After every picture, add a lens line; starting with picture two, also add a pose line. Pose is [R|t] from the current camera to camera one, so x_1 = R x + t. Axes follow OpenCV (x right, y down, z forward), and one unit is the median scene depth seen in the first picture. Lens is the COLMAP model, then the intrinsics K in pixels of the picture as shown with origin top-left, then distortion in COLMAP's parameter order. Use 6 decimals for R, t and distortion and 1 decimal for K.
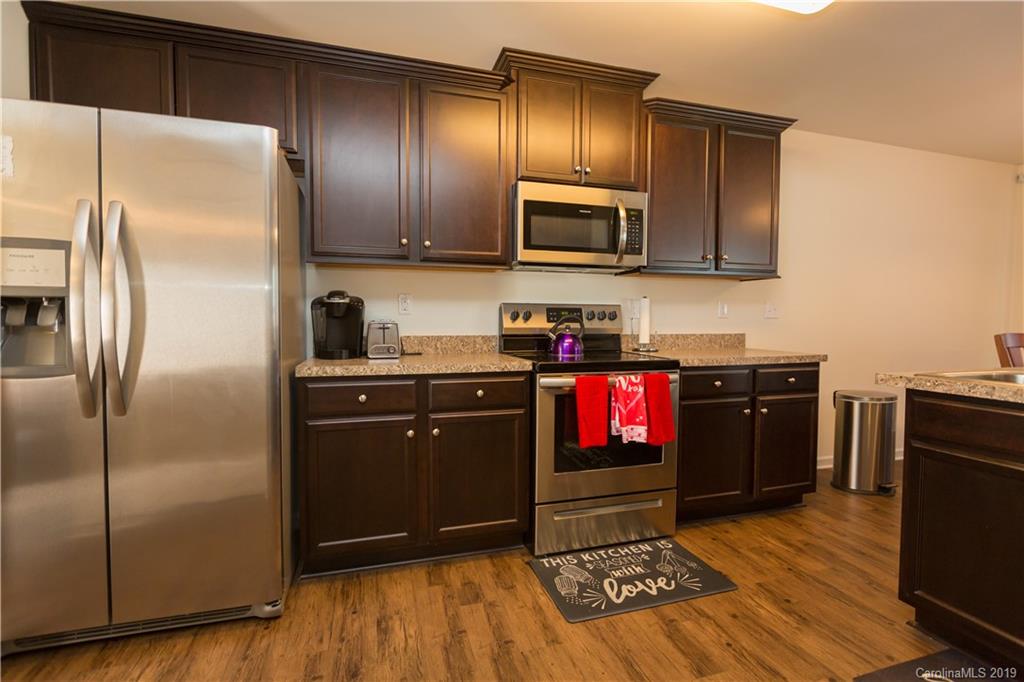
lens RADIAL K [[501.9, 0, 512.0], [0, 501.9, 341.0], [0, 0, 1]] dist [-0.000424, -0.000449]
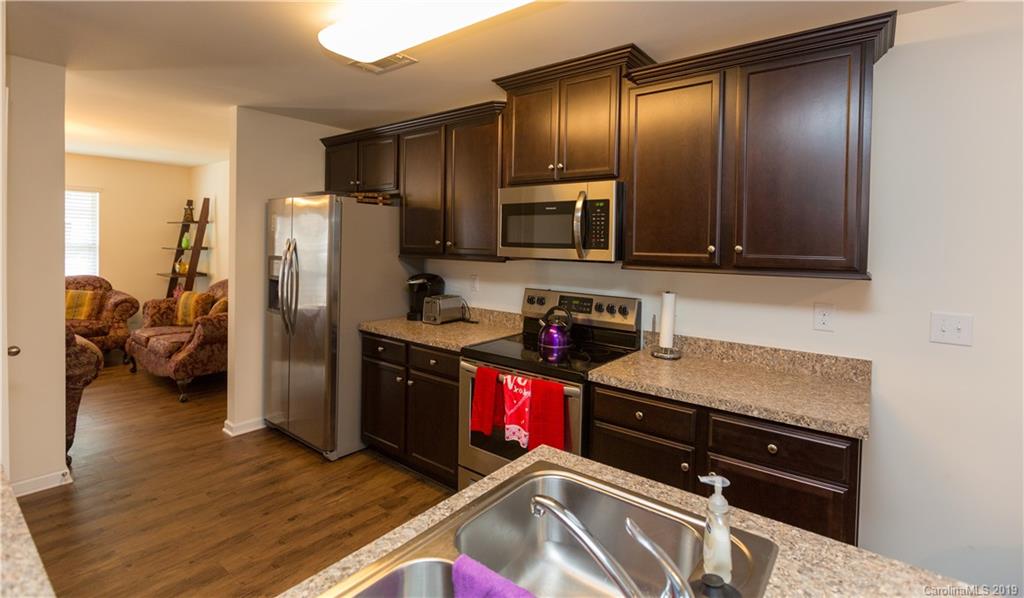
lens RADIAL K [[482.6, 0, 476.6], [0, 482.6, 253.2], [0, 0, 1]] dist [-0.002280, -0.000091]
pose [[0.531148, 0.023783, -0.846945, 1.016058], [-0.048092, 0.998841, -0.002111, -0.176544], [0.845913, 0.041852, 0.531676, 0.393099]]
